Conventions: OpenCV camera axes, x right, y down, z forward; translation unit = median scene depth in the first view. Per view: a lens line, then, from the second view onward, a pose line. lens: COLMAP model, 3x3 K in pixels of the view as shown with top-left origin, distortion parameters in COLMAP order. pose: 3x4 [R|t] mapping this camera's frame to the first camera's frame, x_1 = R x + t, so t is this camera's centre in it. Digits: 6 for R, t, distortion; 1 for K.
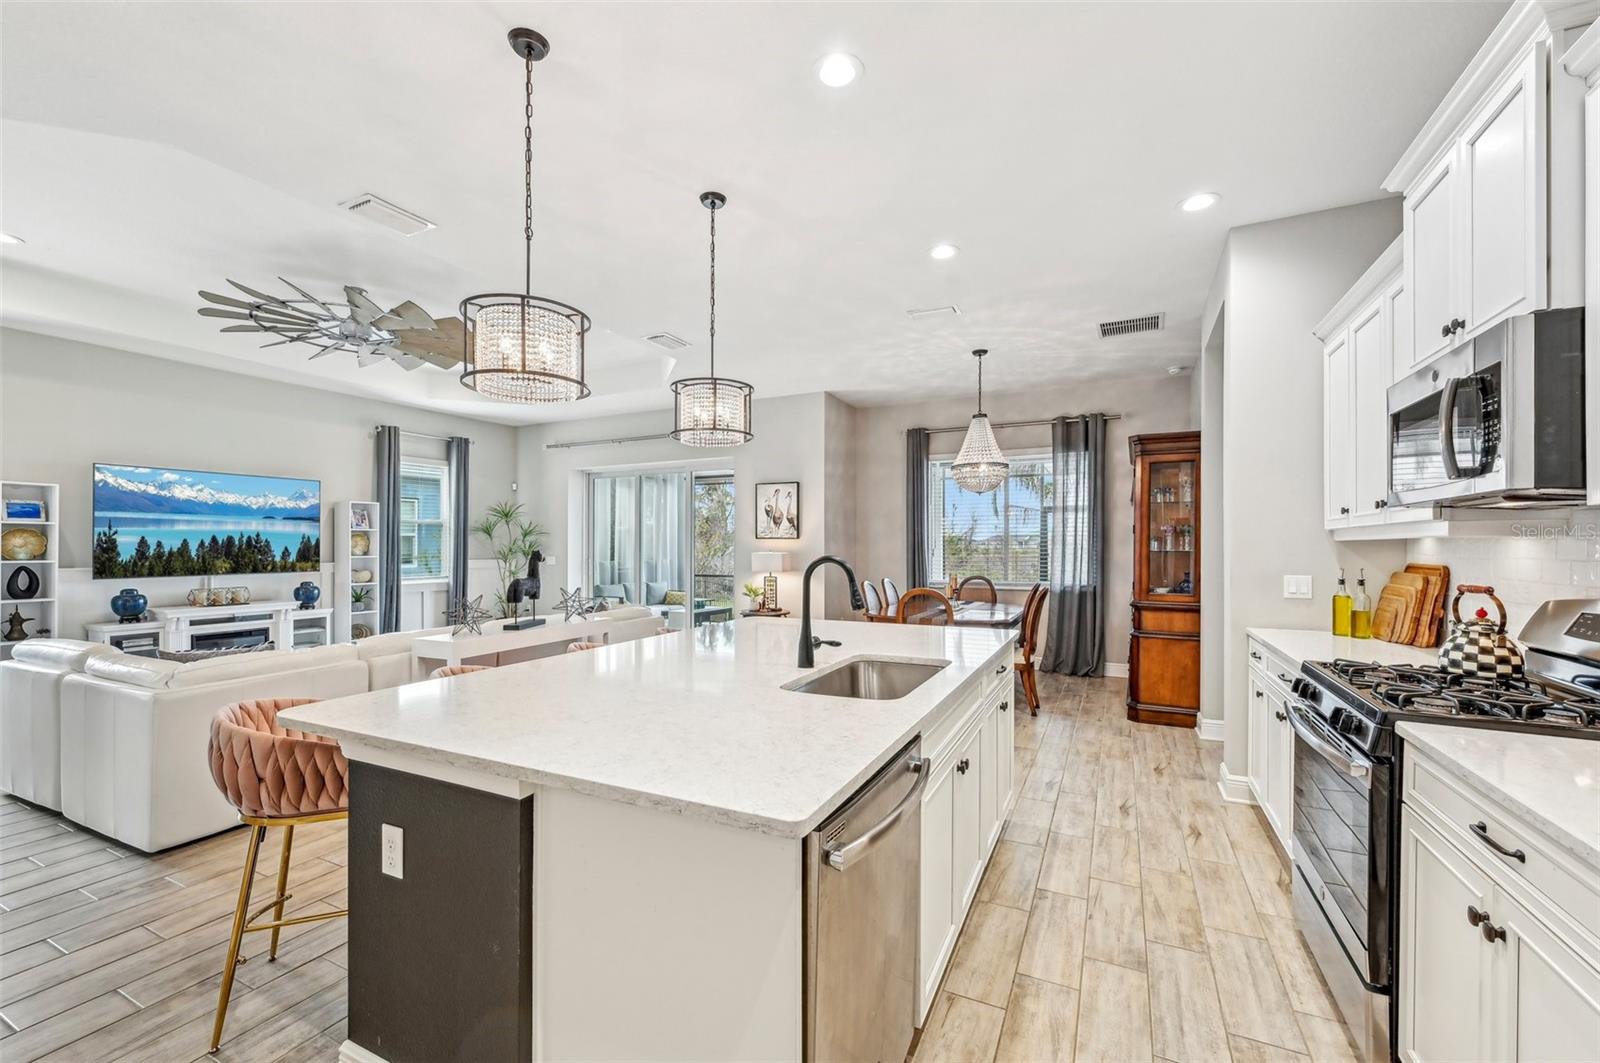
lens RADIAL K [[650.0, 0, 801.4], [0, 650.0, 544.1], [0, 0, 1]] dist [-0.001310, -0.000136]
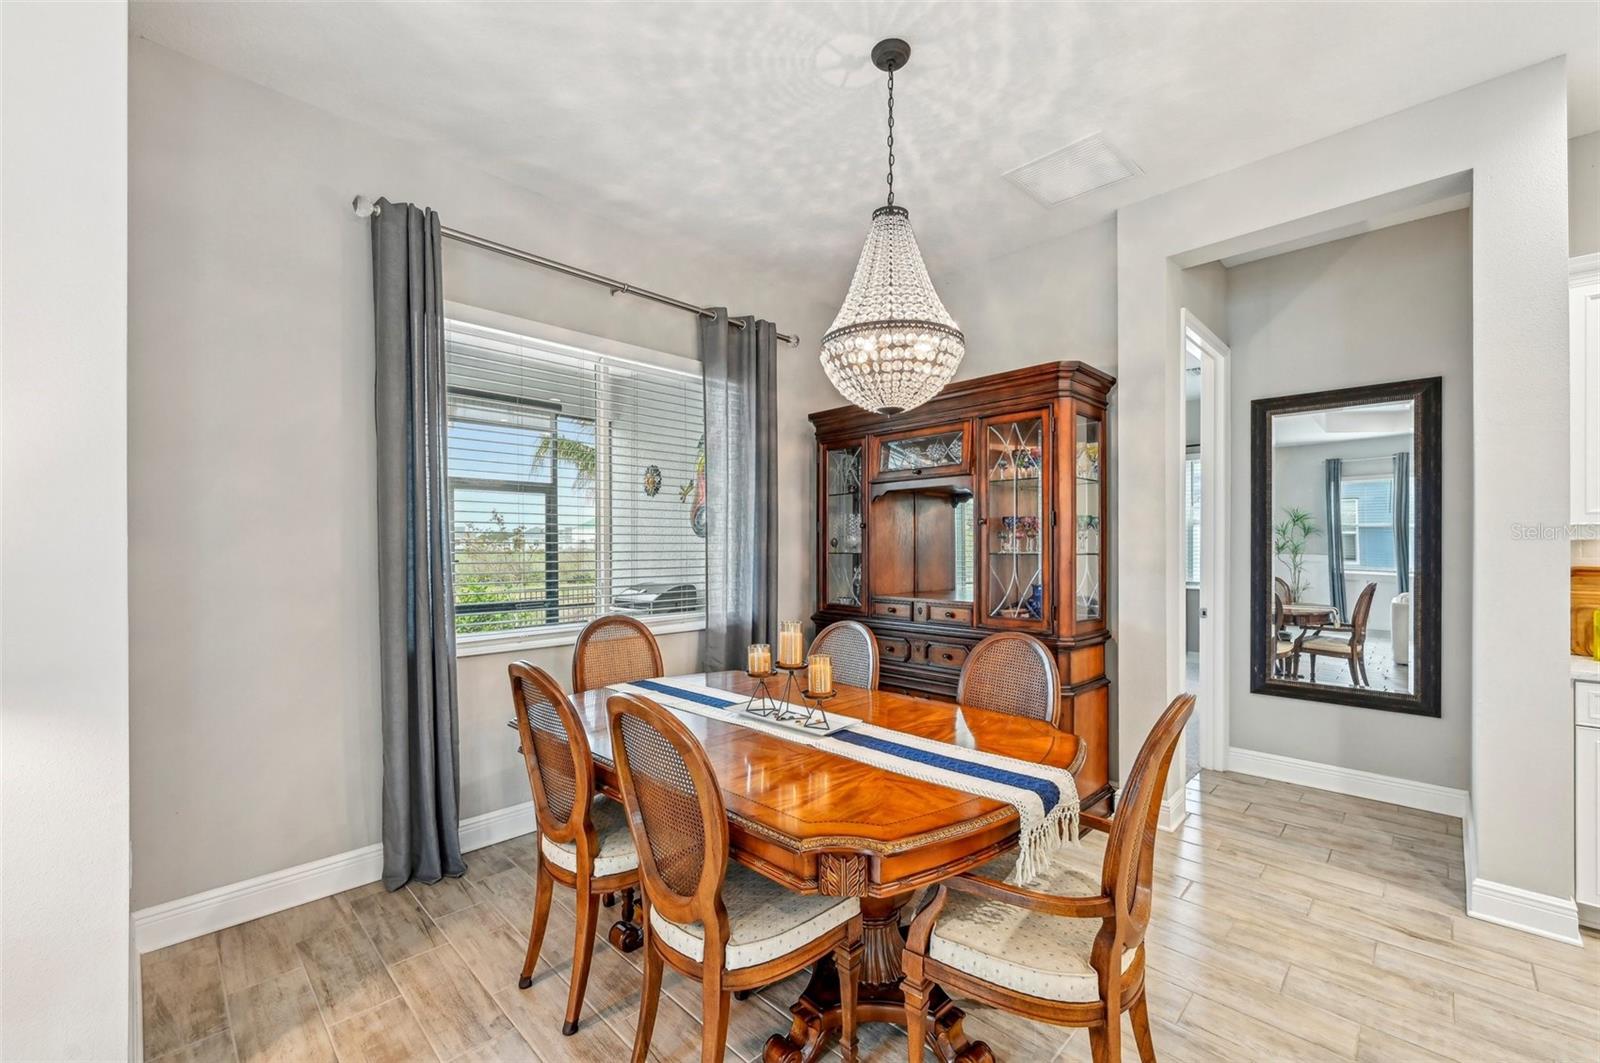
lens RADIAL K [[650.0, 0, 800.9], [0, 650.0, 542.1], [0, 0, 1]] dist [-0.001310, -0.000136]
pose [[0.317600, 0.003490, 0.948218, -0.137732], [-0.003907, 0.999990, -0.002372, 0.002562], [-0.948217, -0.002951, 0.317611, 1.095745]]
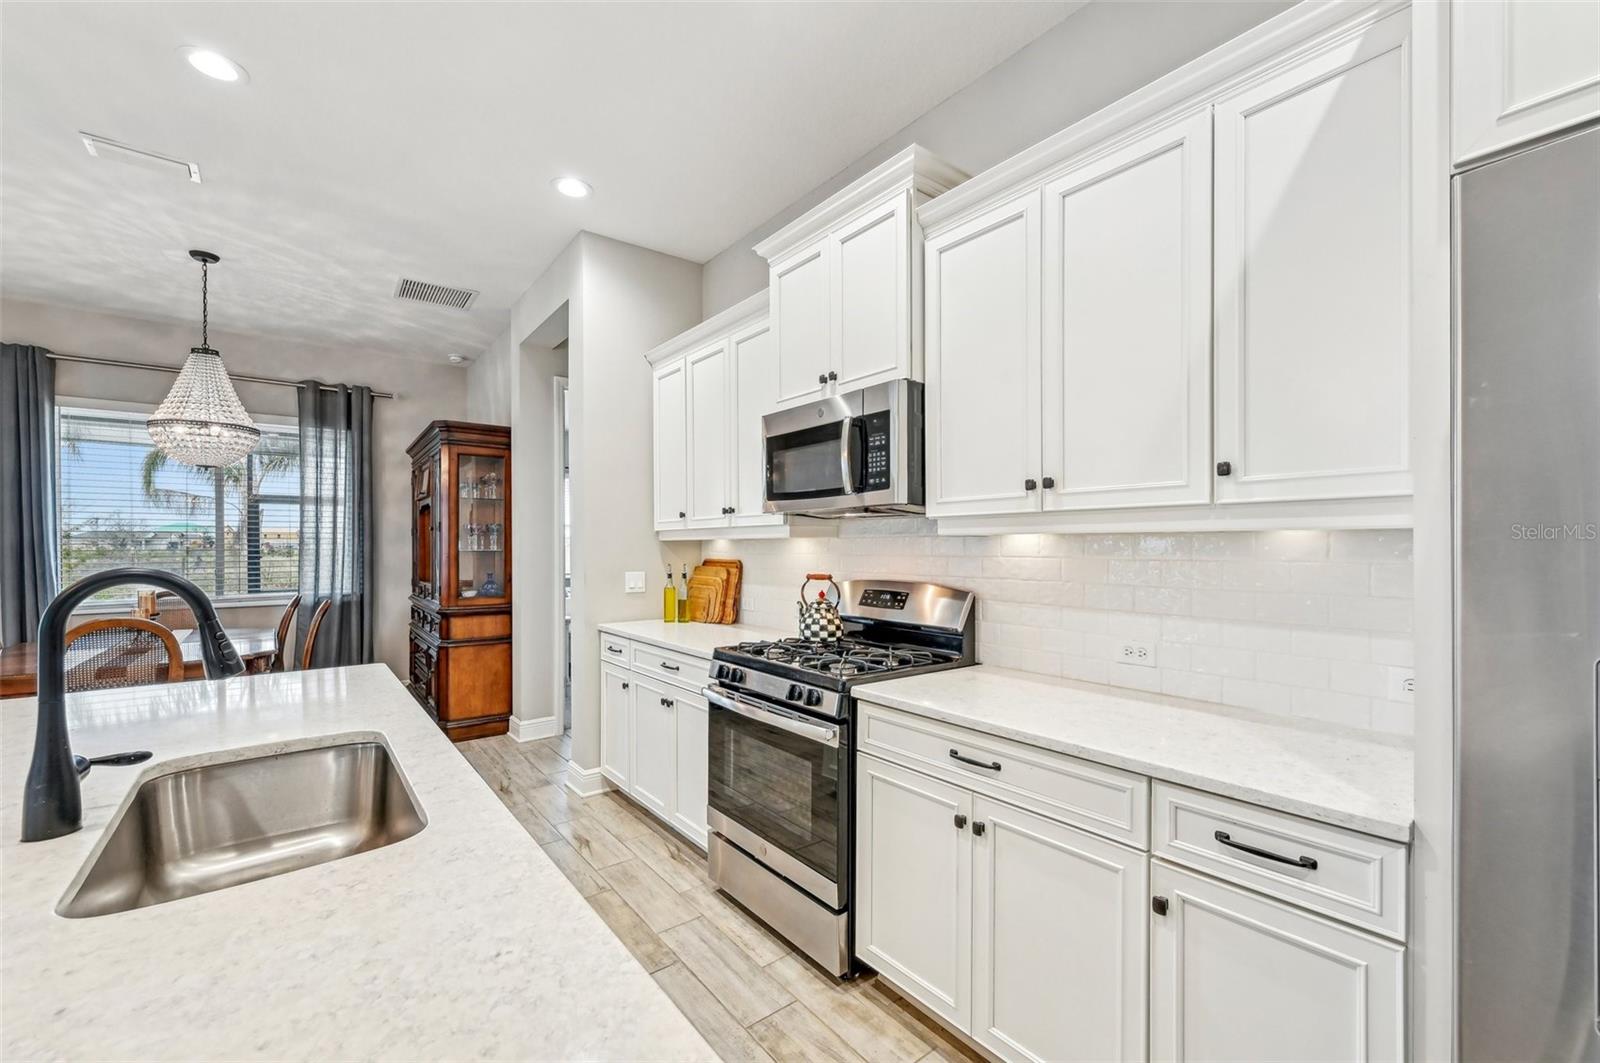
lens RADIAL K [[650.0, 0, 805.7], [0, 650.0, 552.1], [0, 0, 1]] dist [-0.001310, -0.000136]
pose [[0.430765, -0.010589, 0.902402, -0.075824], [-0.000331, 0.999929, 0.011891, 0.000904], [-0.902464, -0.005421, 0.430731, 0.180578]]
